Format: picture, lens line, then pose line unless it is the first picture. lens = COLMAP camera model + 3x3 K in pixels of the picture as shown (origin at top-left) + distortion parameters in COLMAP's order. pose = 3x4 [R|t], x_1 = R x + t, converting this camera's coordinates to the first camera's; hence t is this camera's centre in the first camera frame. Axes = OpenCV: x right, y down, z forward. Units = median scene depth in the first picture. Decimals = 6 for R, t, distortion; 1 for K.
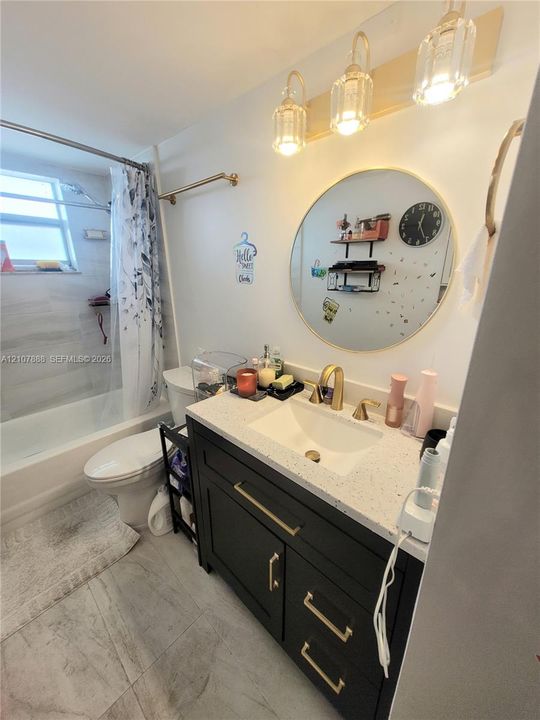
lens RADIAL K [[278.8, 0, 272.6], [0, 278.8, 358.3], [0, 0, 1]] dist [0.009469, -0.001222]
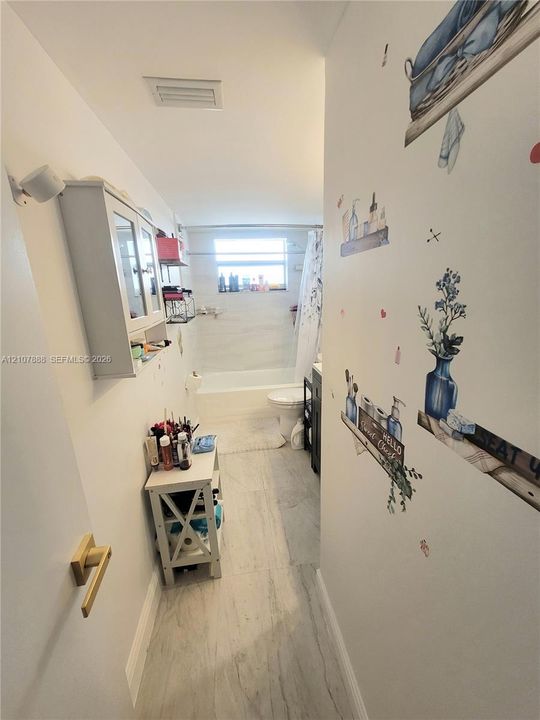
lens RADIAL K [[278.8, 0, 269.1], [0, 278.8, 363.1], [0, 0, 1]] dist [0.009469, -0.001222]
pose [[0.761651, 0.149517, -0.630502, 0.363408], [-0.170748, 0.984936, 0.027303, 0.100456], [0.625087, 0.086862, 0.775707, -0.348077]]
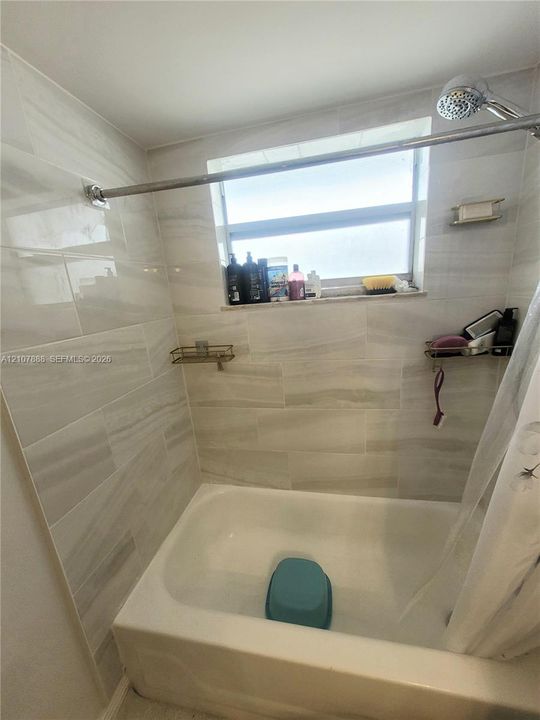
lens RADIAL K [[278.8, 0, 270.3], [0, 278.8, 356.8], [0, 0, 1]] dist [0.009469, -0.001222]
pose [[0.489417, 0.172343, -0.854850, -0.387216], [-0.193225, 0.977342, 0.086413, -0.193922], [0.850373, 0.122886, 0.511629, 0.538109]]
